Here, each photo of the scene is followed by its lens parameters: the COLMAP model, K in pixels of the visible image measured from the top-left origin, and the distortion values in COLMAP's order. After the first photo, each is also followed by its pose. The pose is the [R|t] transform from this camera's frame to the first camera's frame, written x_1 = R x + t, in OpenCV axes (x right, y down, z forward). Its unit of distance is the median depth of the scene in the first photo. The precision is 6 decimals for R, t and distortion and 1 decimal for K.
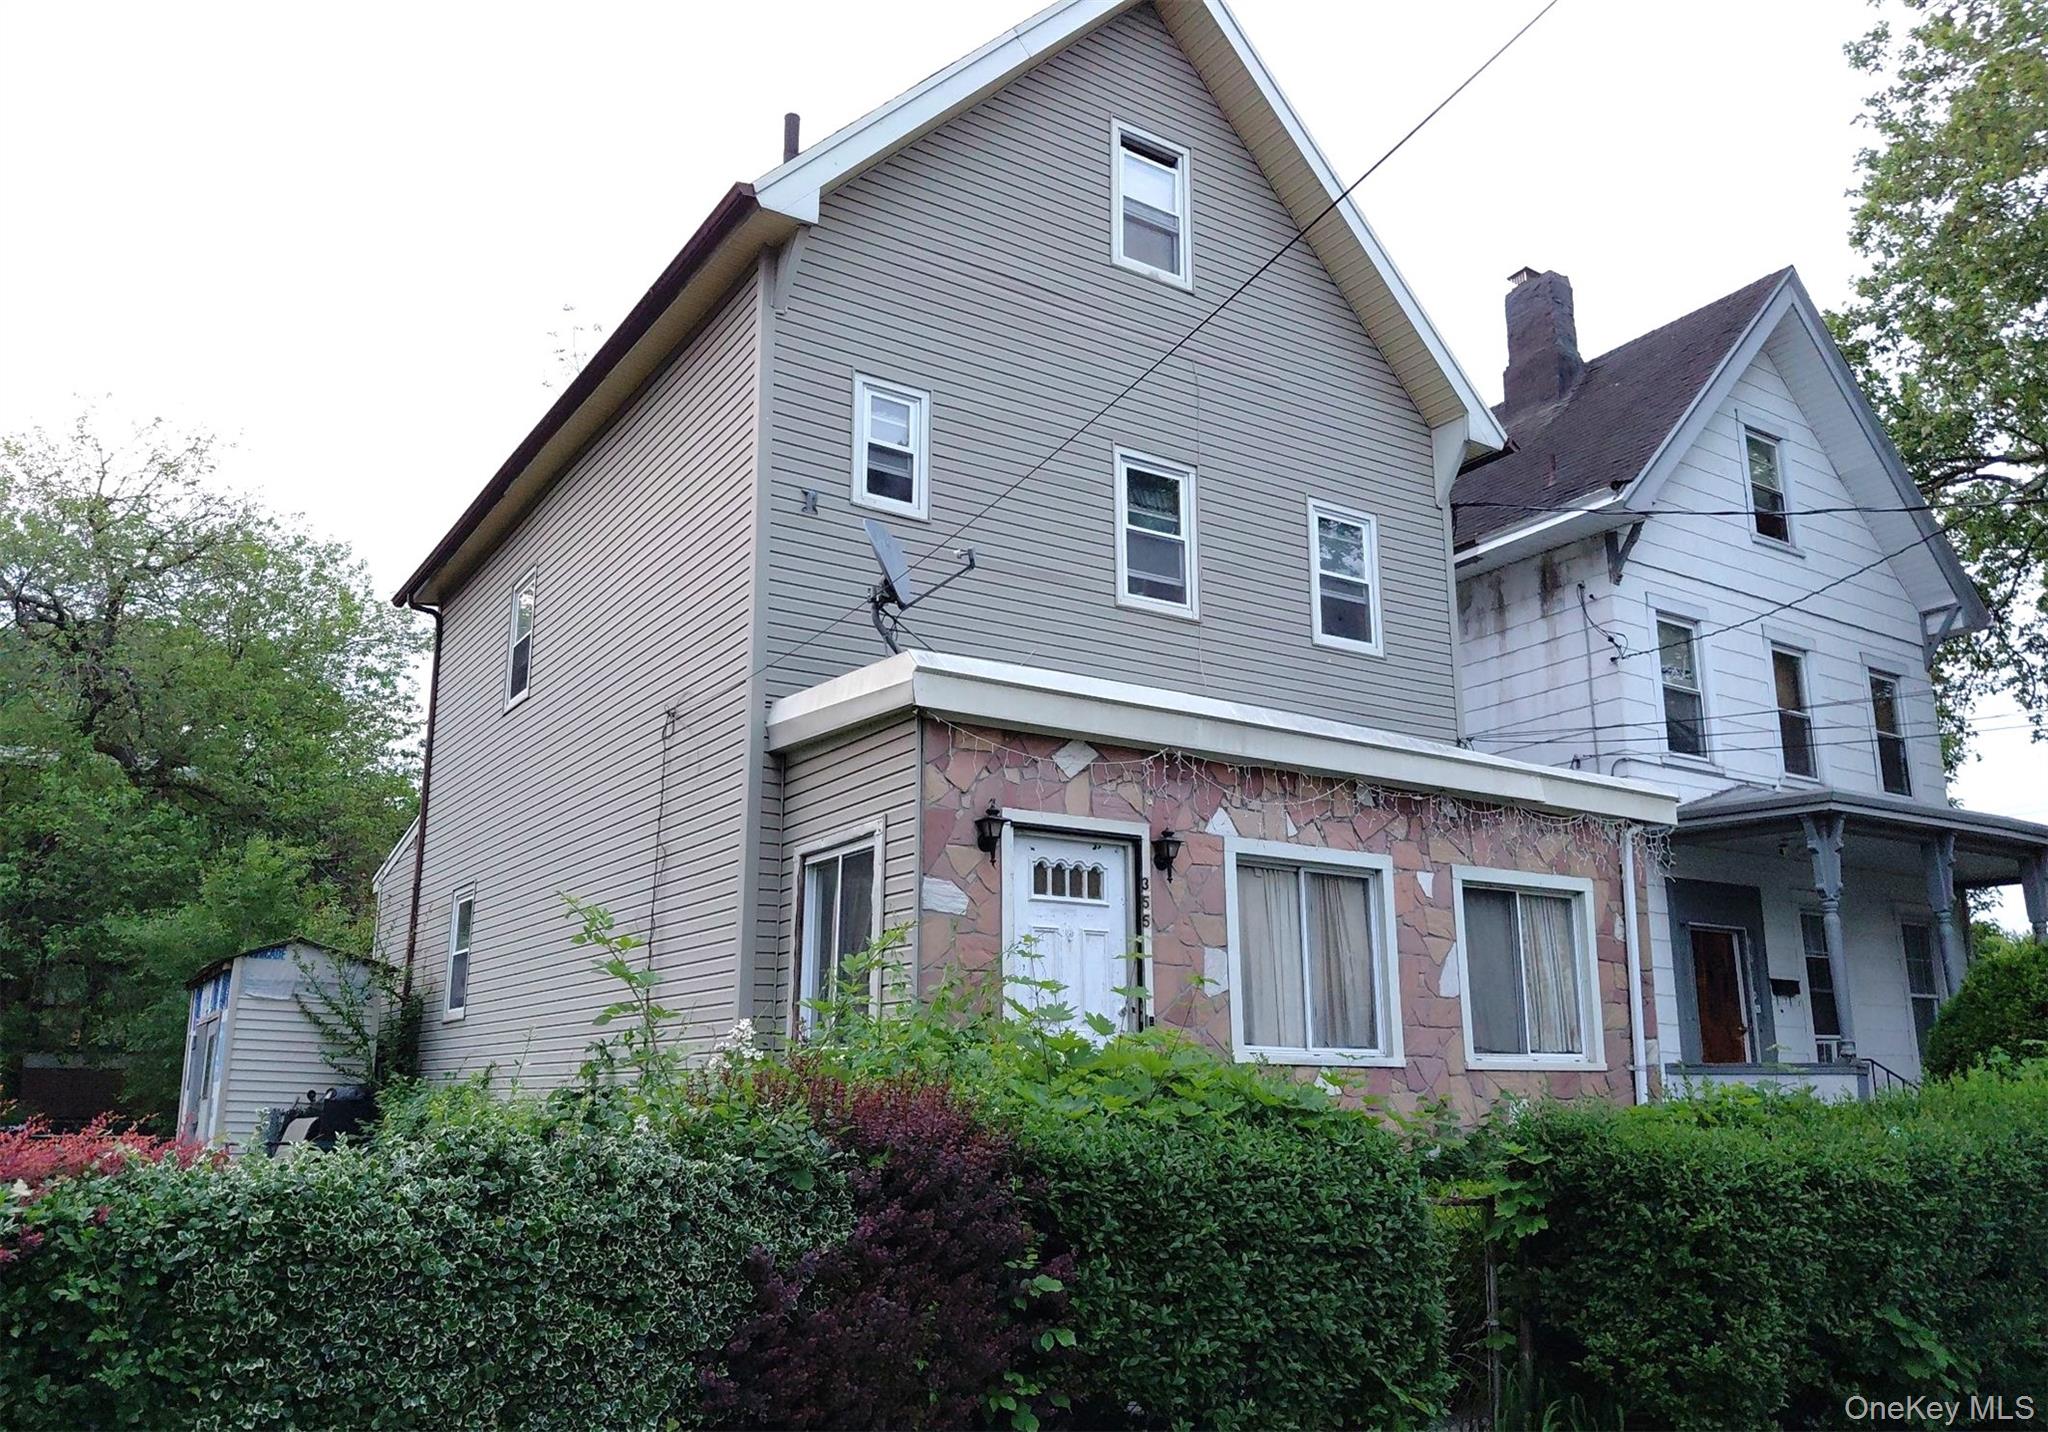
lens RADIAL K [[1522.0, 0, 1024.0], [0, 1522.0, 716.0], [0, 0, 1]] dist [0.184772, -0.481883]
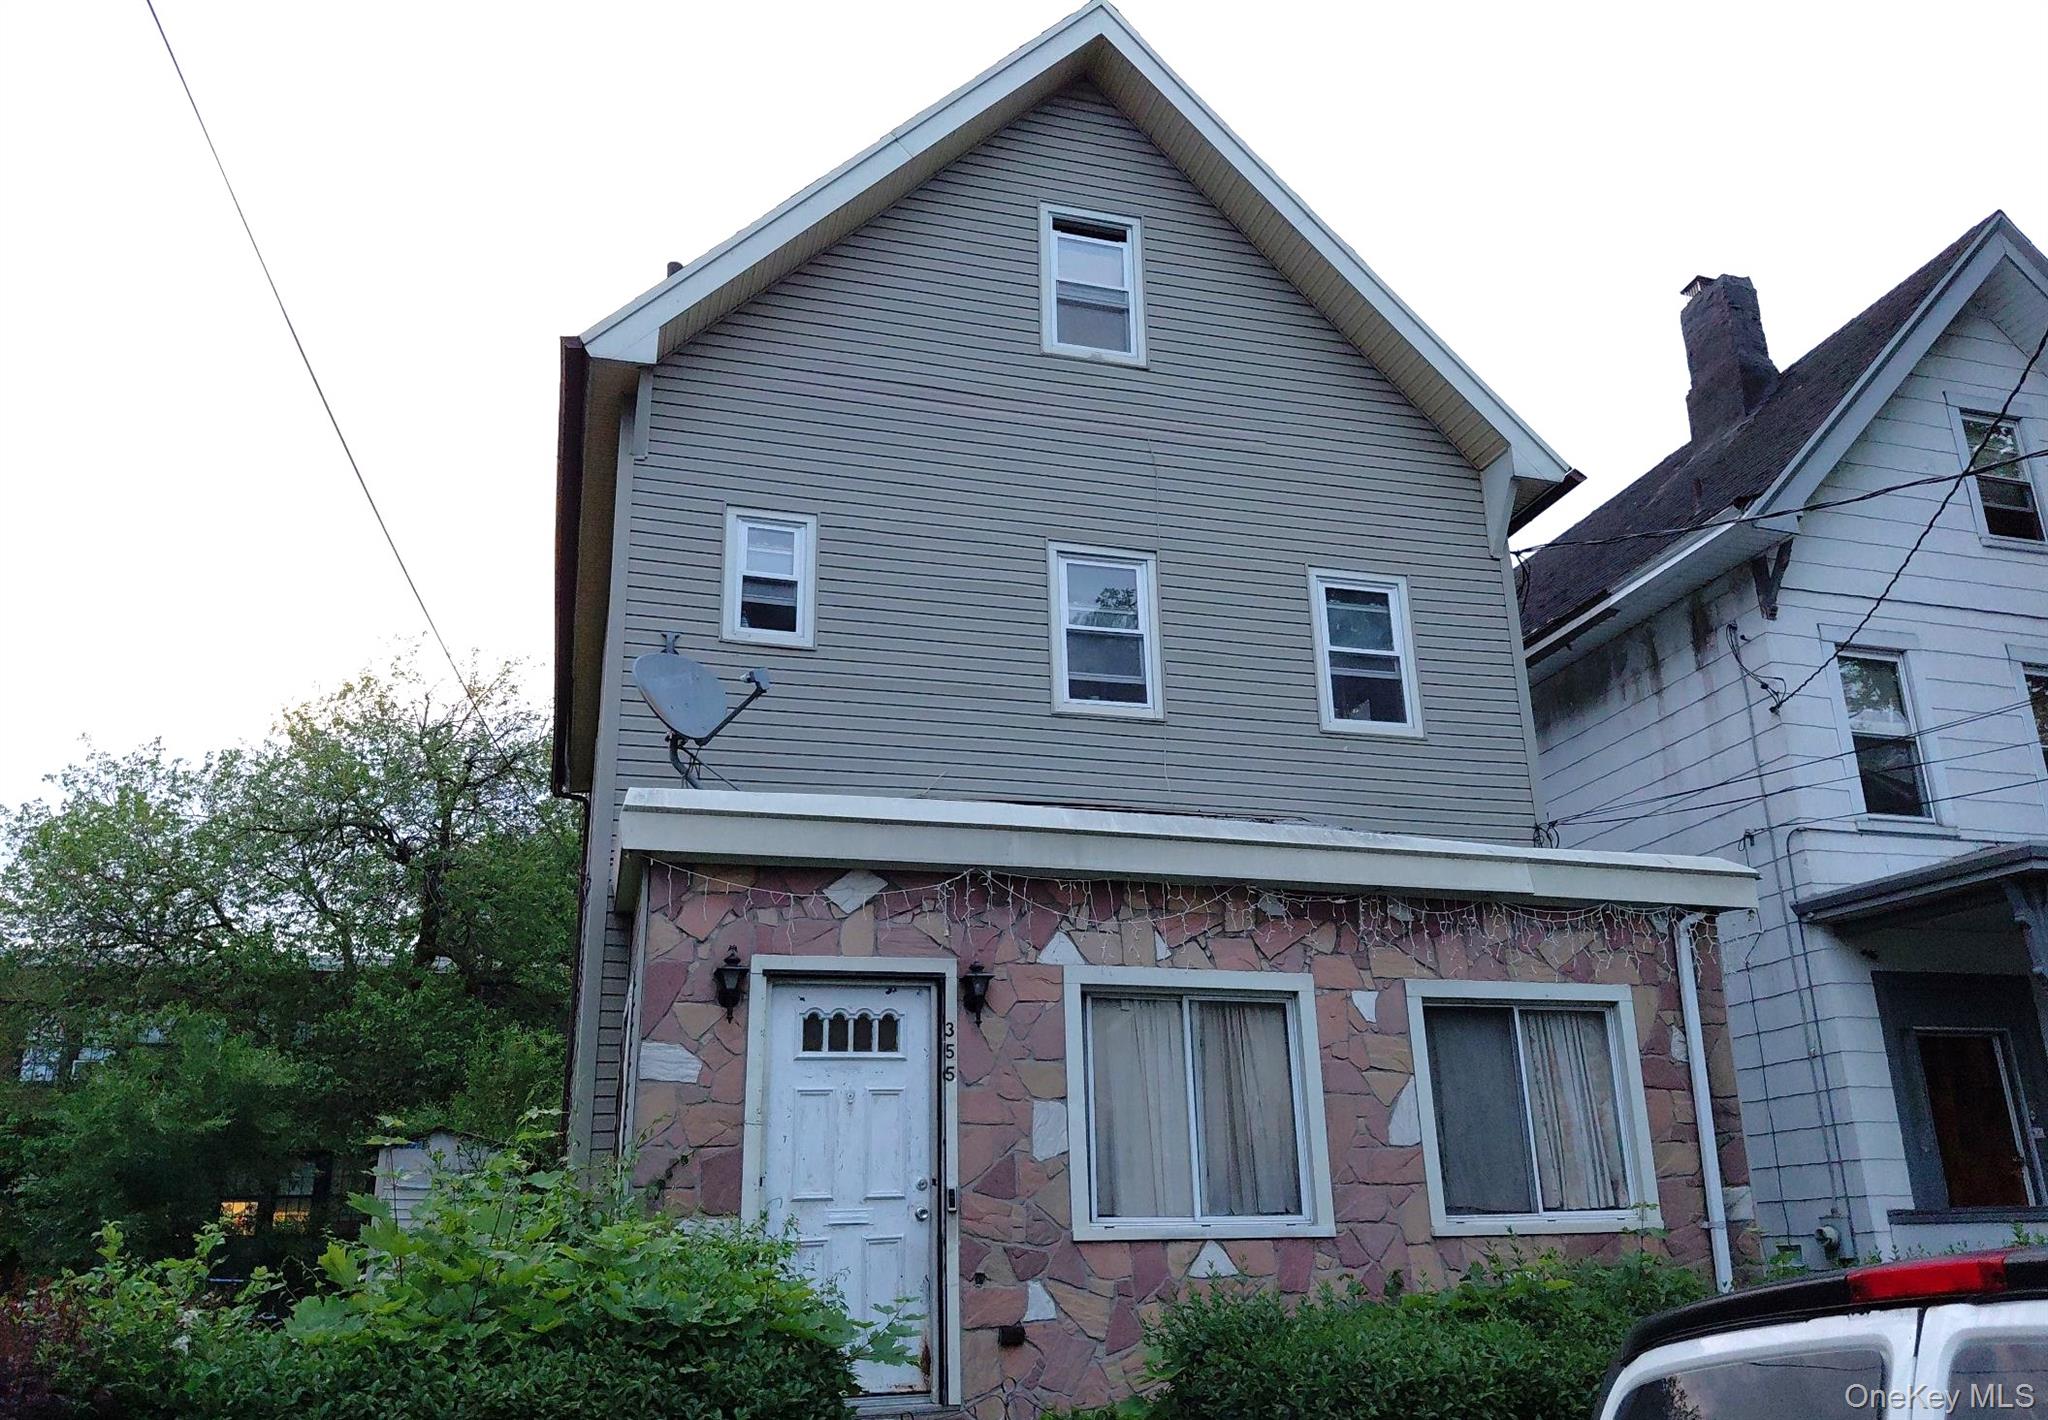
lens RADIAL K [[1523.6, 0, 1034.1], [0, 1523.6, 721.0], [0, 0, 1]] dist [0.198197, -0.462927]
pose [[0.956895, -0.115565, -0.266451, 0.312095], [0.091224, 0.990590, -0.102027, 0.024865], [0.275734, 0.073323, 0.958433, 0.139620]]
